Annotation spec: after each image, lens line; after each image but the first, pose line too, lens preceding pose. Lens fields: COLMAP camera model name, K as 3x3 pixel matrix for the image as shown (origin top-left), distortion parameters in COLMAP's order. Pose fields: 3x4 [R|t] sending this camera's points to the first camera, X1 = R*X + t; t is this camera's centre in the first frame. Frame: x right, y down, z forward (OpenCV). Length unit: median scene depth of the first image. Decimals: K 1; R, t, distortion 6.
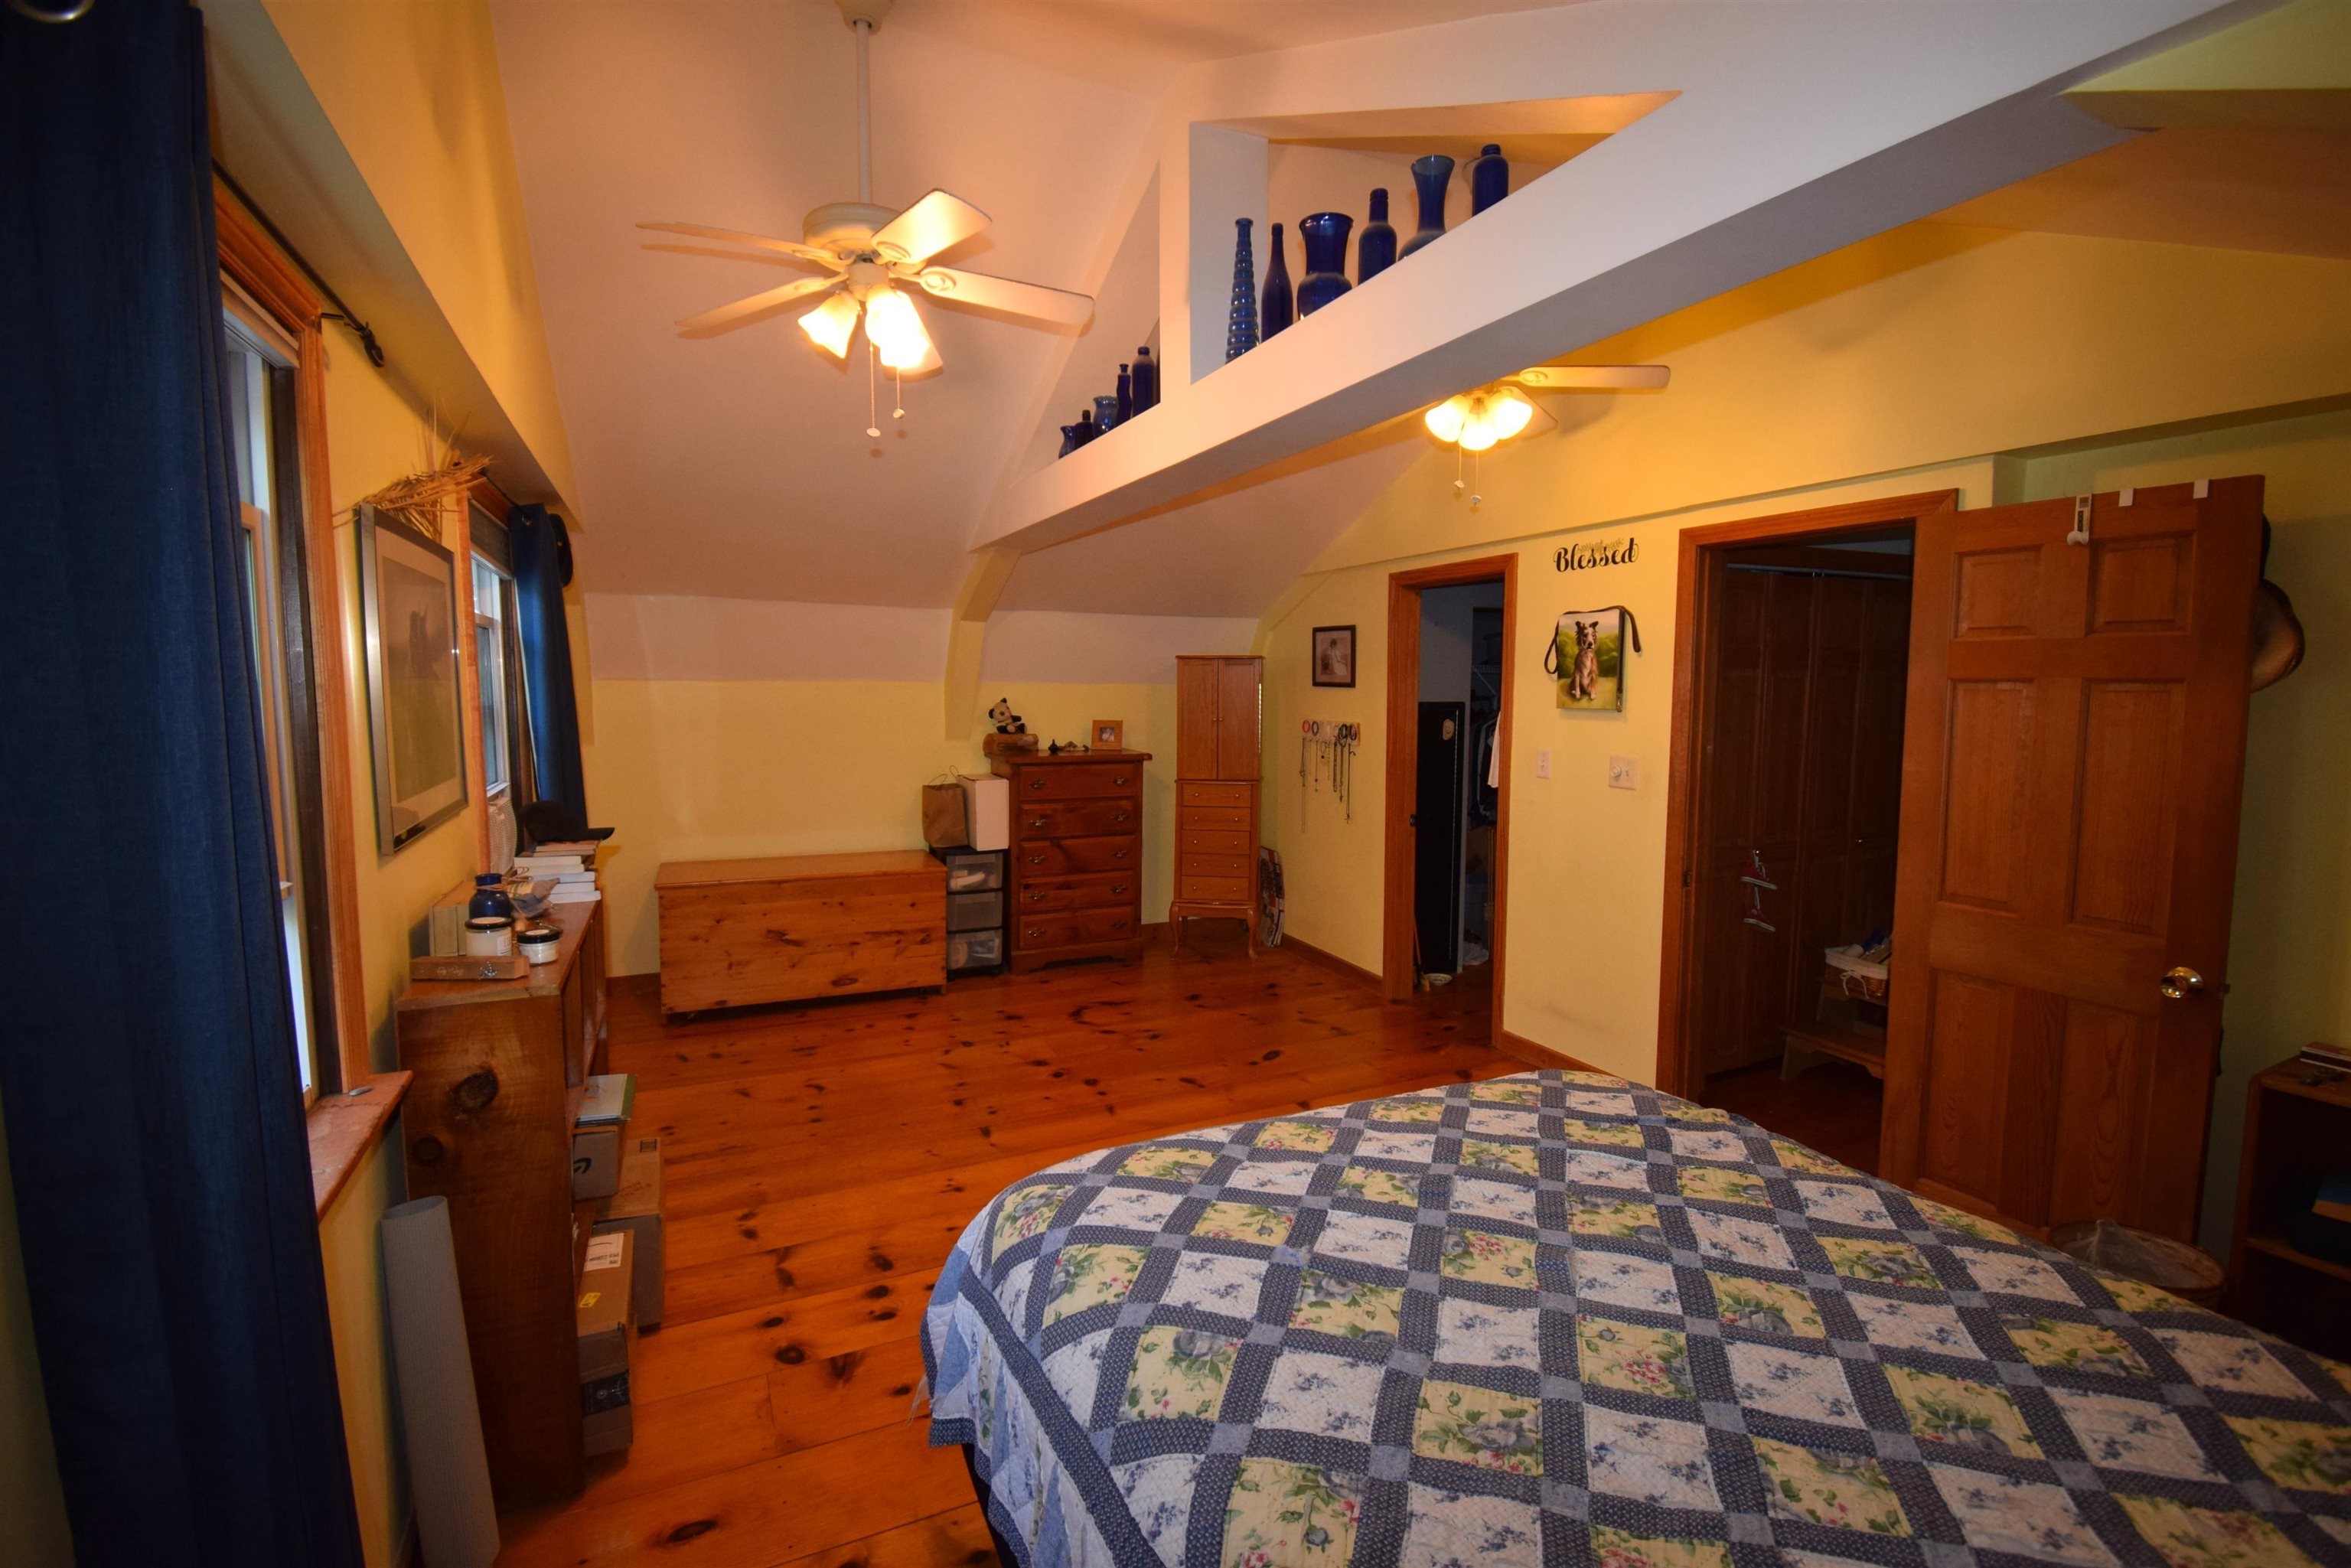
lens RADIAL K [[1041.8, 0, 1175.5], [0, 1041.8, 784.0], [0, 0, 1]] dist [0.025021, -0.028470]
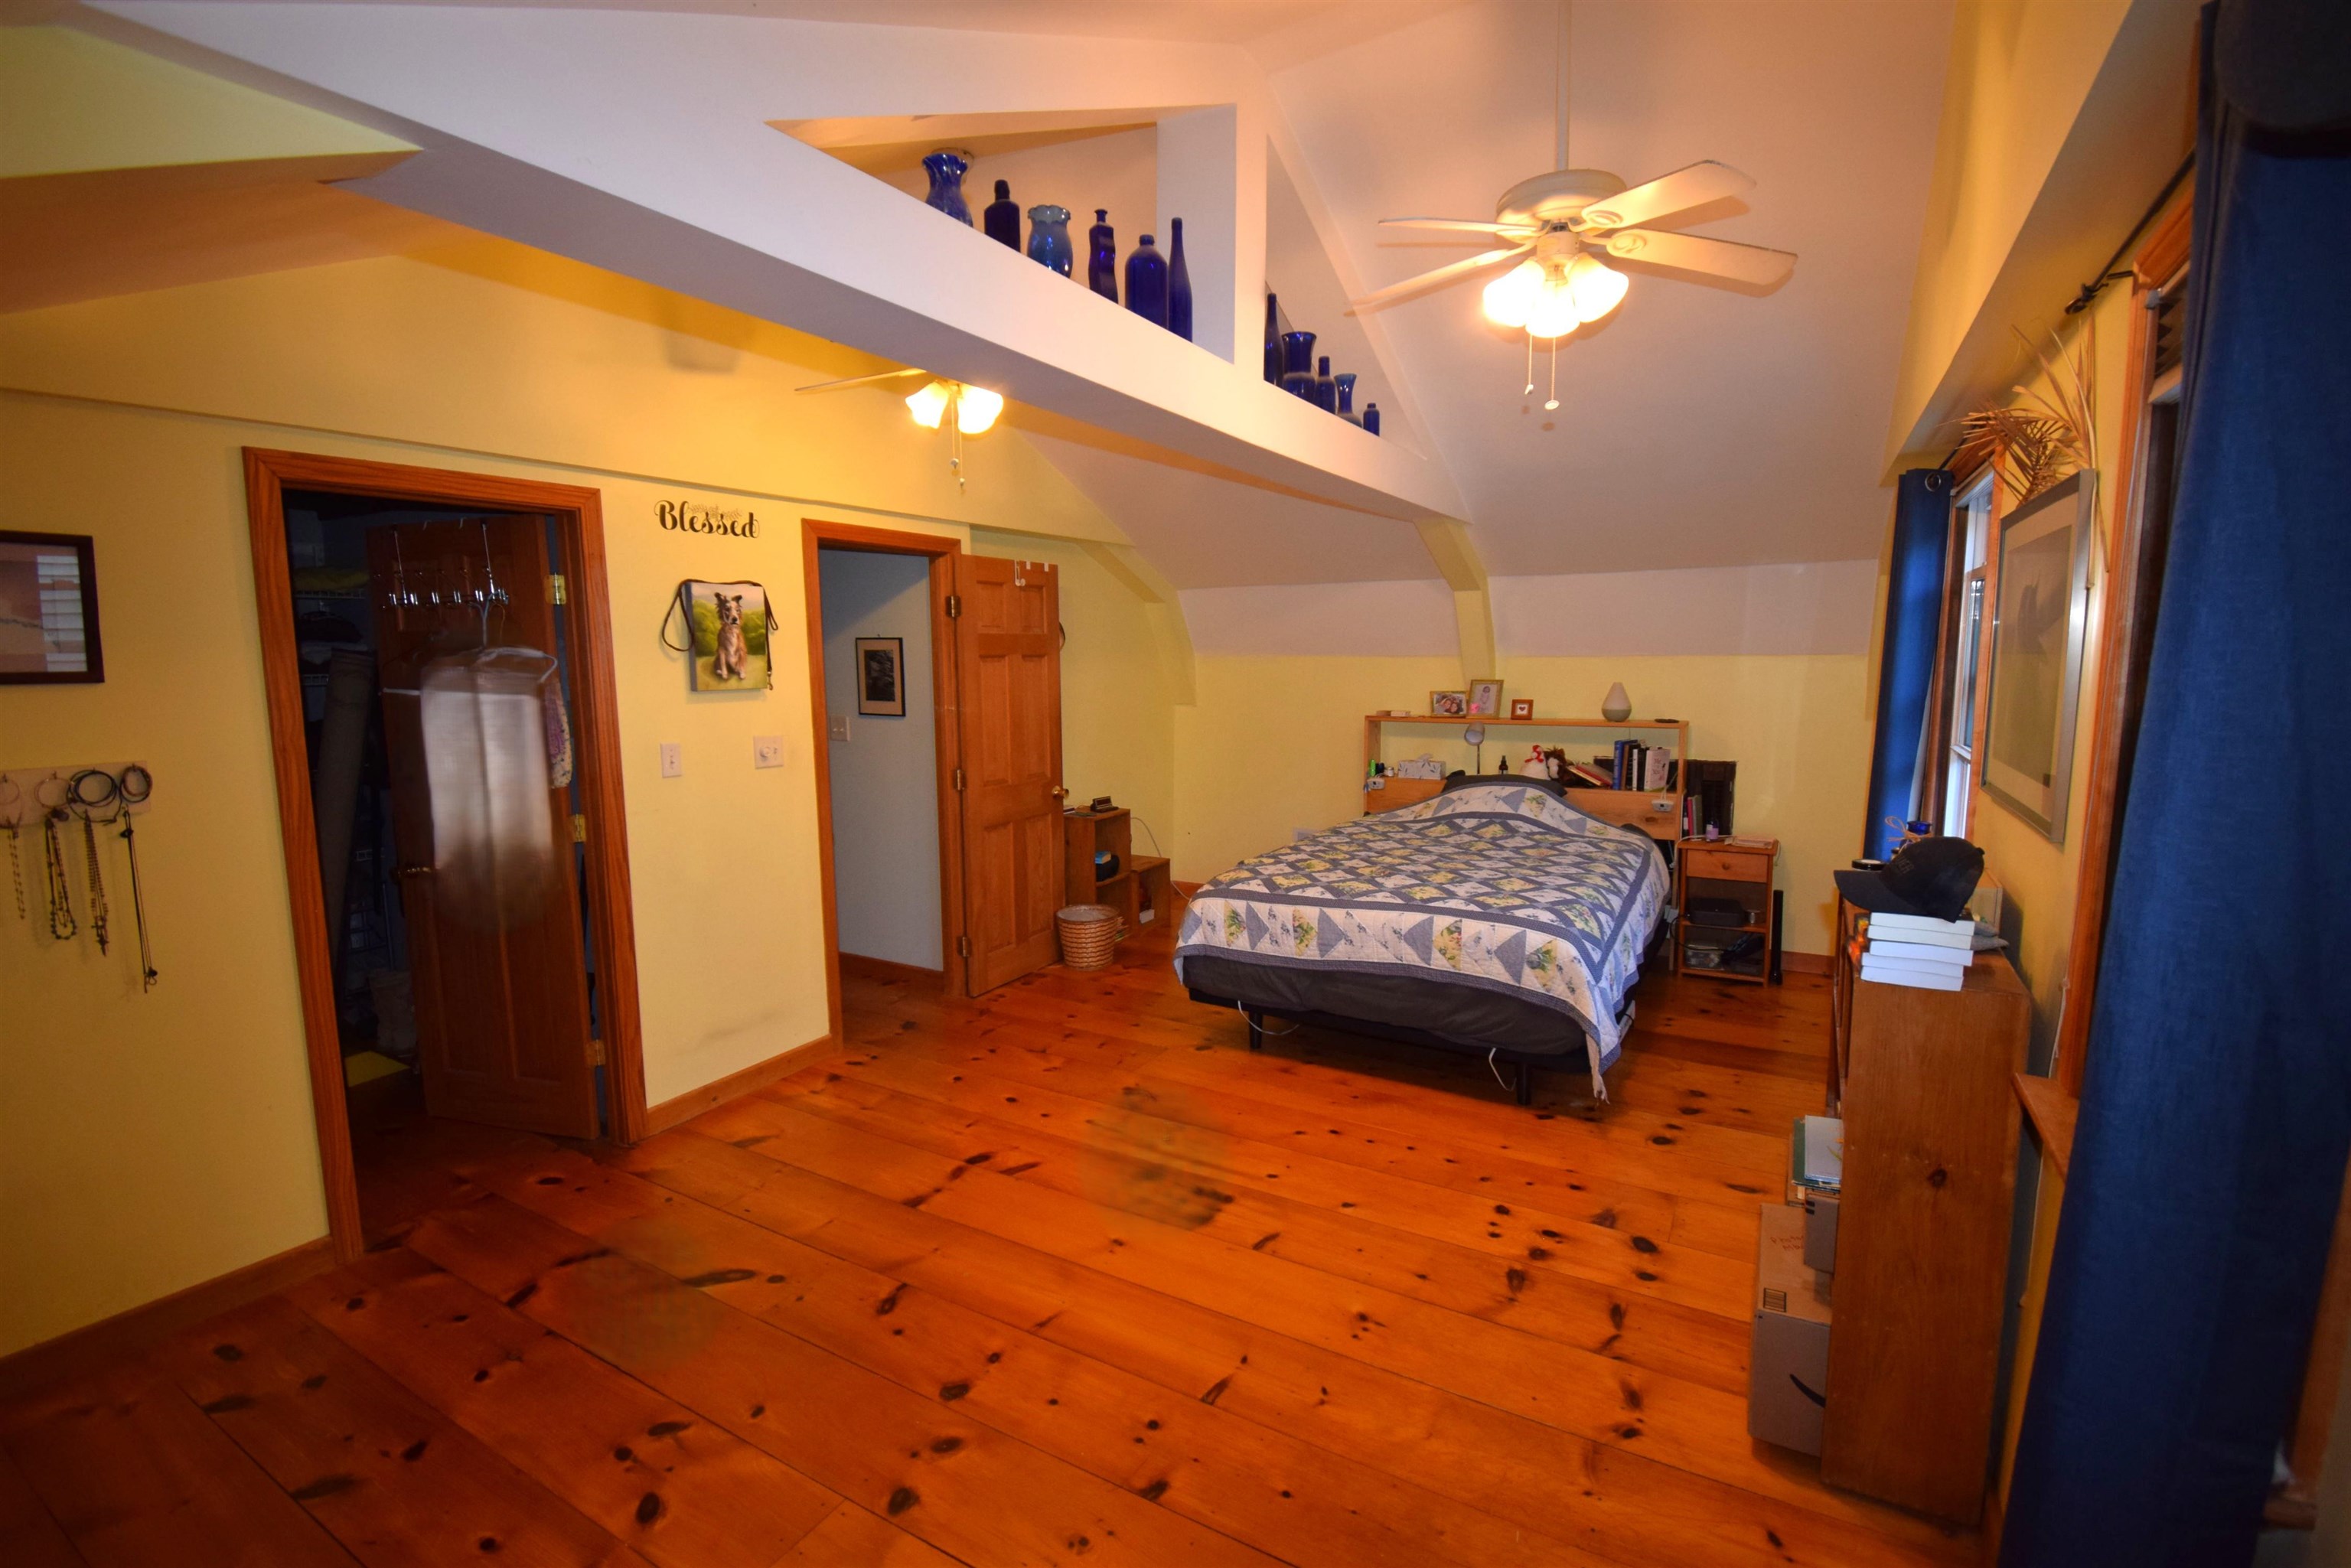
lens RADIAL K [[1041.8, 0, 1175.5], [0, 1041.8, 784.0], [0, 0, 1]] dist [0.025021, -0.028470]
pose [[-0.564286, -0.101432, 0.819324, -0.602084], [0.086802, 0.979634, 0.181060, -0.125712], [-0.821003, 0.173289, -0.543990, 1.218881]]
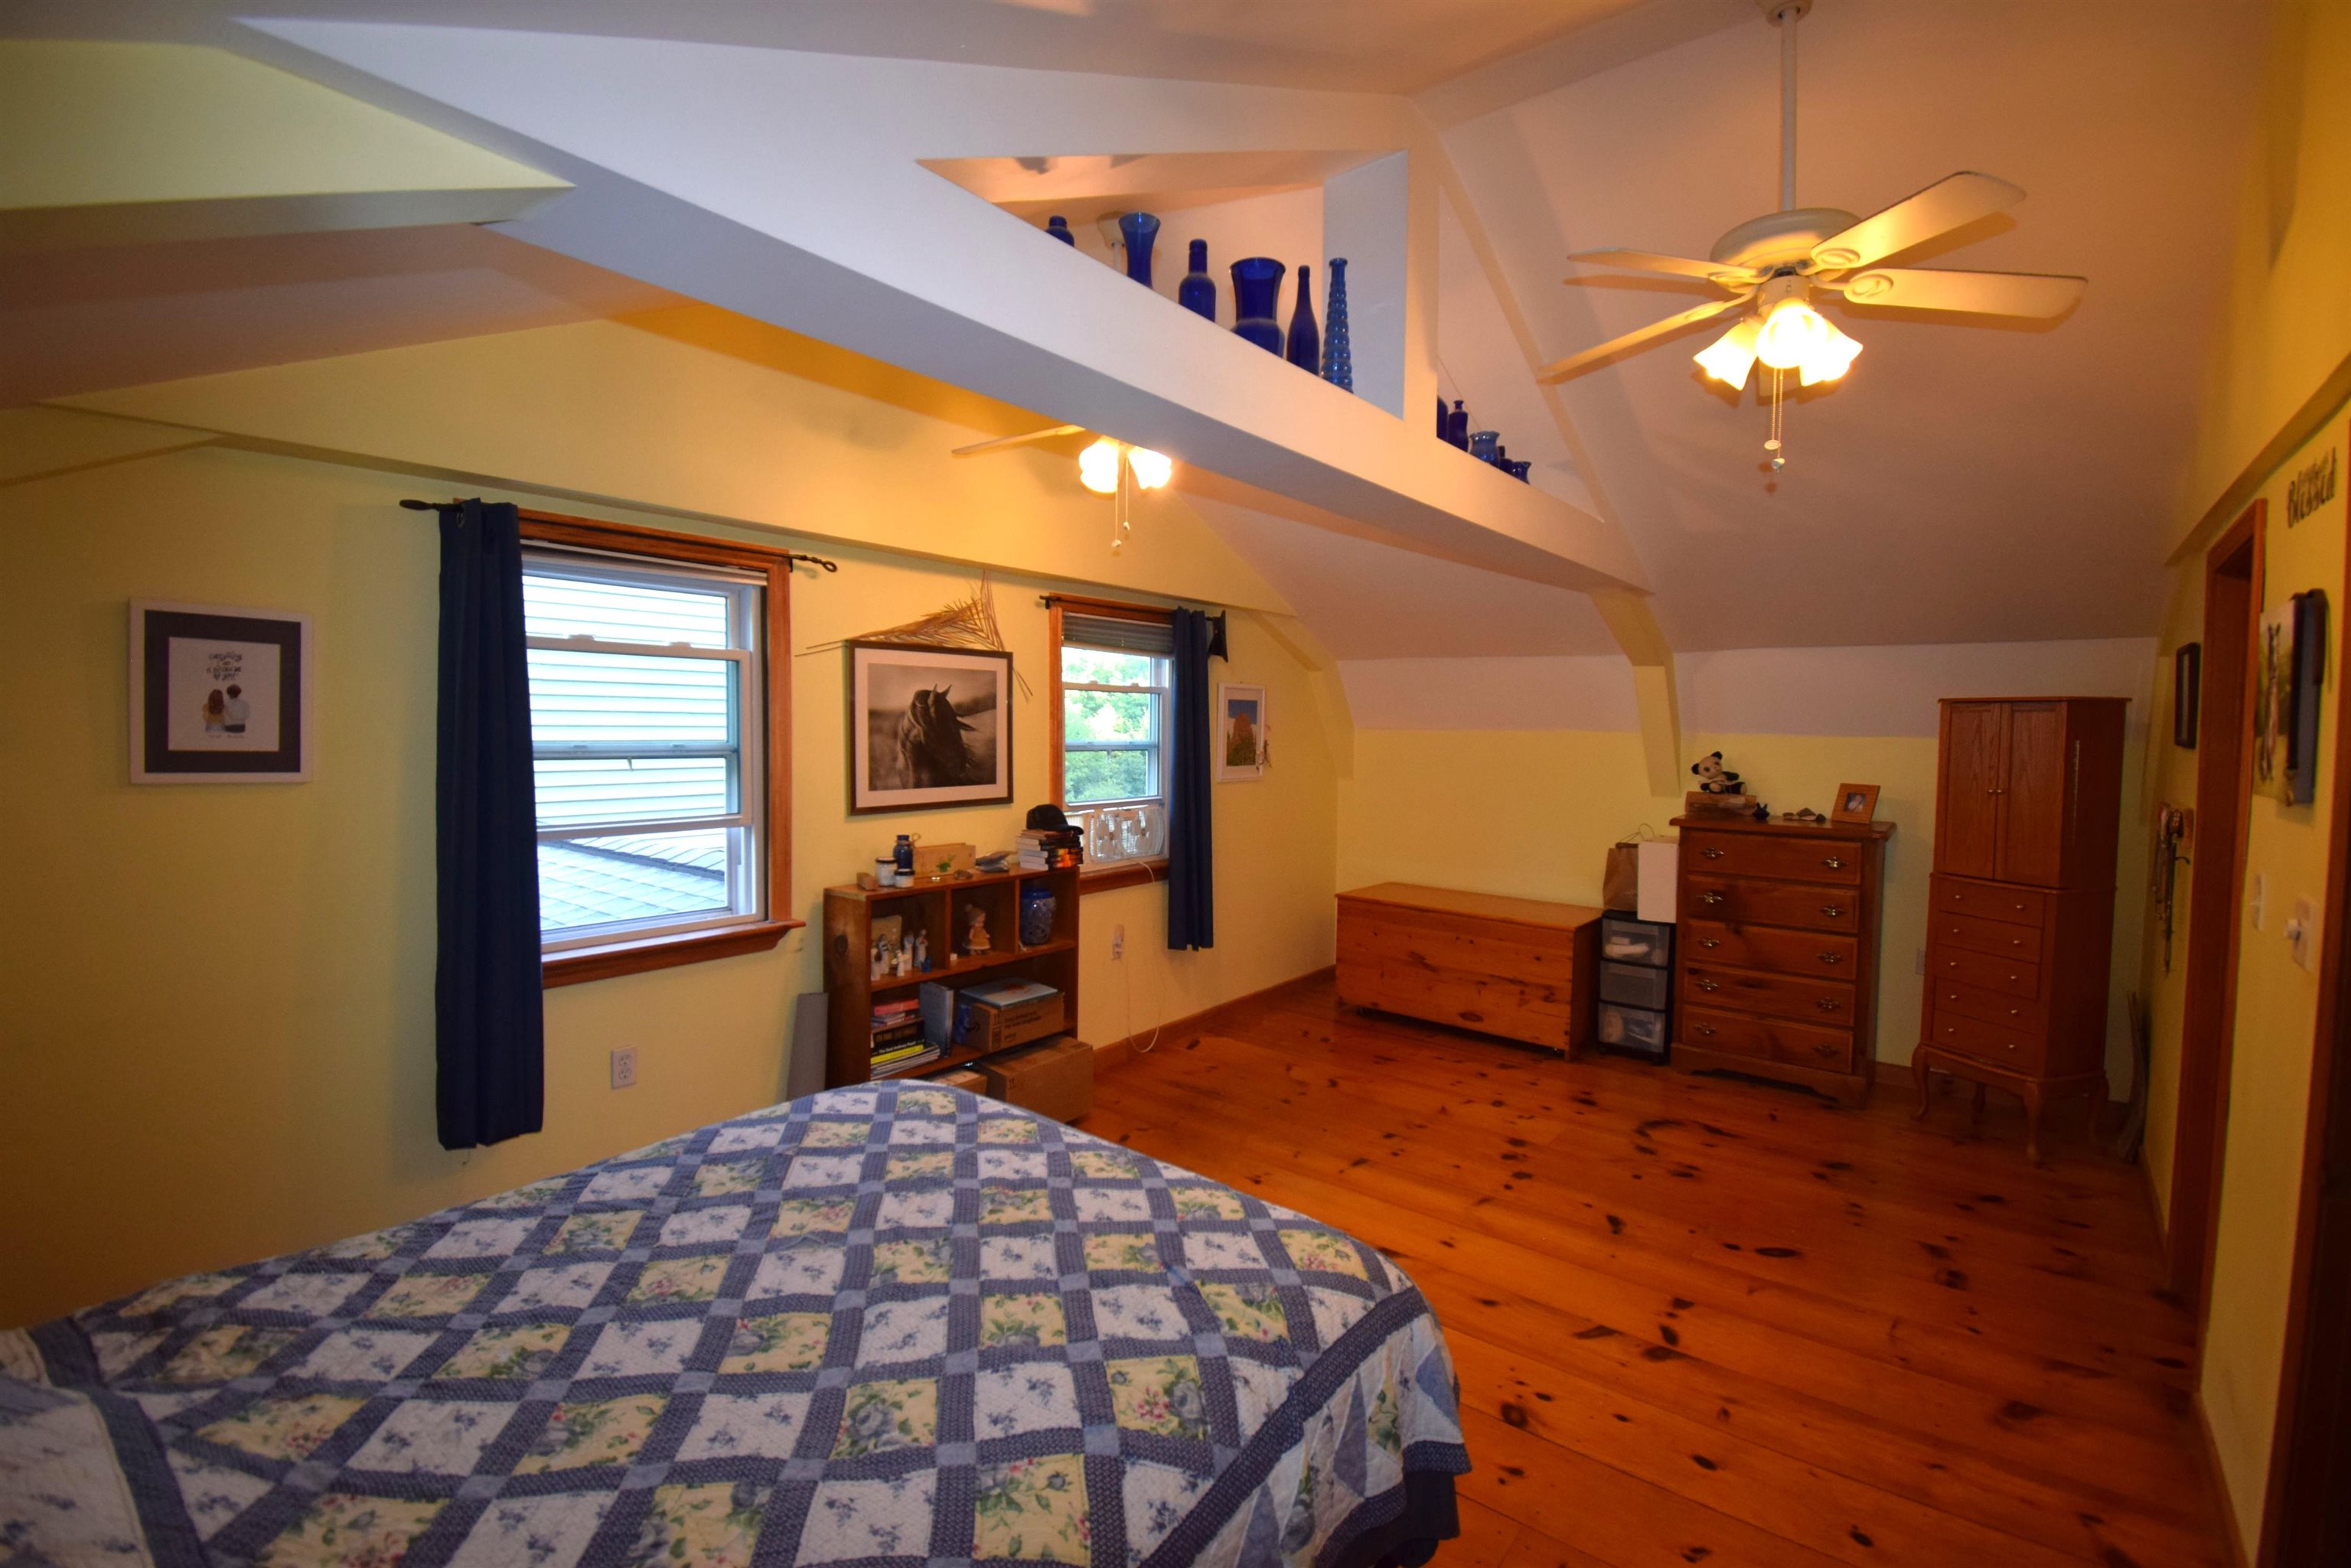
lens RADIAL K [[1041.8, 0, 1175.5], [0, 1041.8, 784.0], [0, 0, 1]] dist [0.025021, -0.028470]
pose [[0.445484, 0.052211, -0.893766, 0.611397], [-0.093945, 0.995513, 0.011329, -0.035385], [0.890347, 0.078917, 0.448391, 0.318921]]
